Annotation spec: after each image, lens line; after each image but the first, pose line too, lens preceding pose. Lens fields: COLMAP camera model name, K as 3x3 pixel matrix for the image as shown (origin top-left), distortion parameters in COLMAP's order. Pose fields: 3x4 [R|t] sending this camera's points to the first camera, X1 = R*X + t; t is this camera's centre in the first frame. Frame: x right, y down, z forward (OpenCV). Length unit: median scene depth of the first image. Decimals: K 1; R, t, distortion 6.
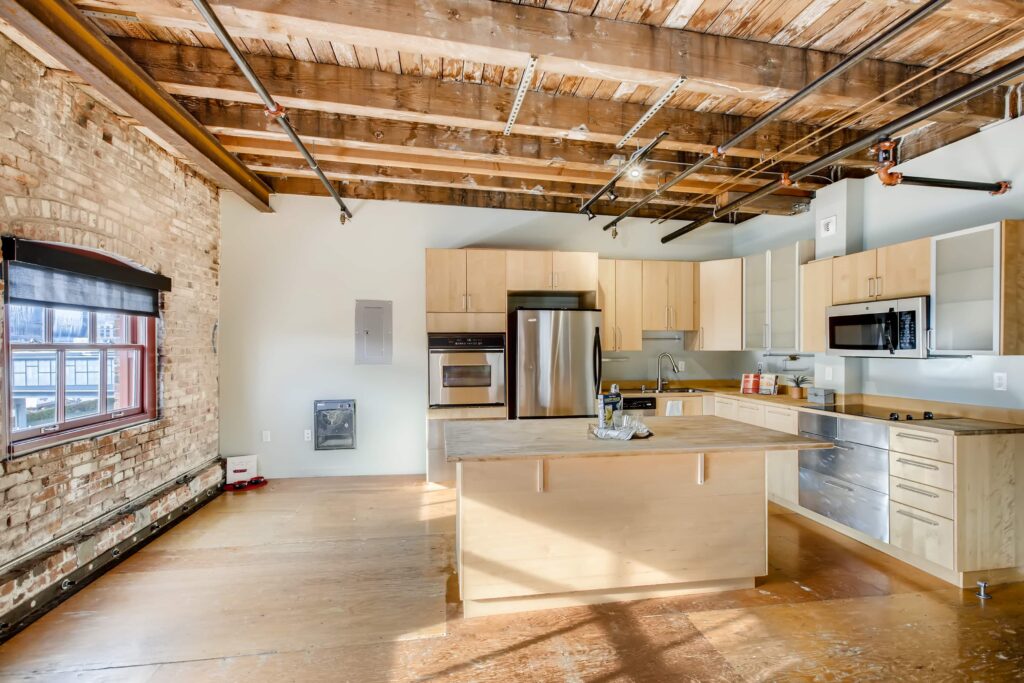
lens RADIAL K [[463.6, 0, 509.6], [0, 463.6, 348.0], [0, 0, 1]] dist [0.021023, -0.012222]
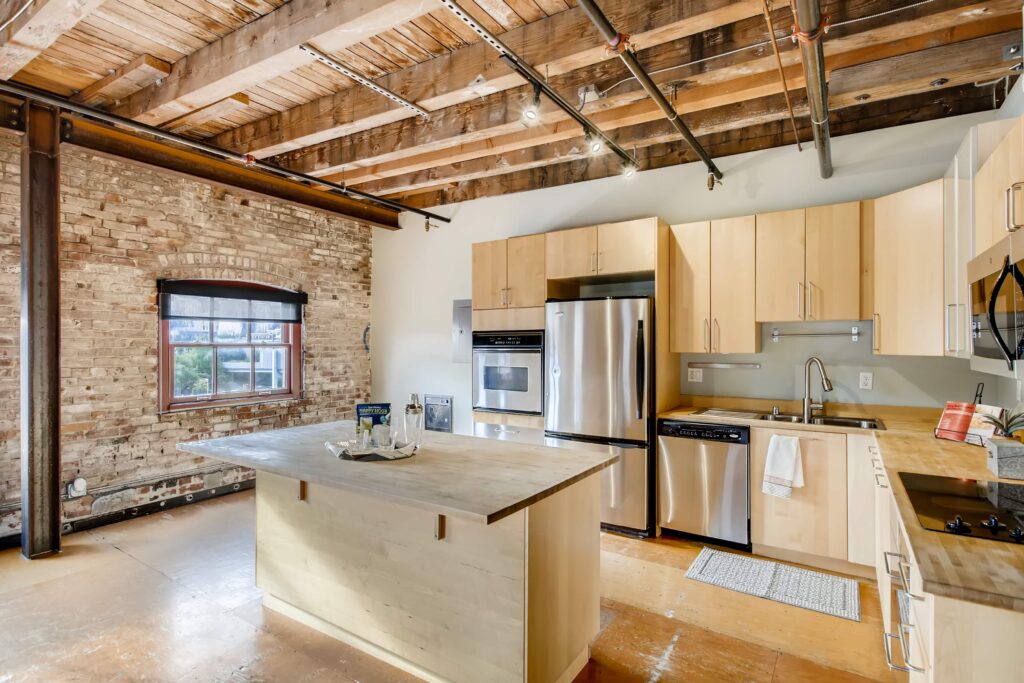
lens RADIAL K [[502.9, 0, 512.0], [0, 502.9, 341.5], [0, 0, 1]] dist [0.004244, 0.000614]
pose [[0.738578, -0.001296, -0.674167, 0.720153], [-0.003912, 0.999973, -0.006208, -0.006801], [0.674157, 0.007222, 0.738553, 0.353906]]
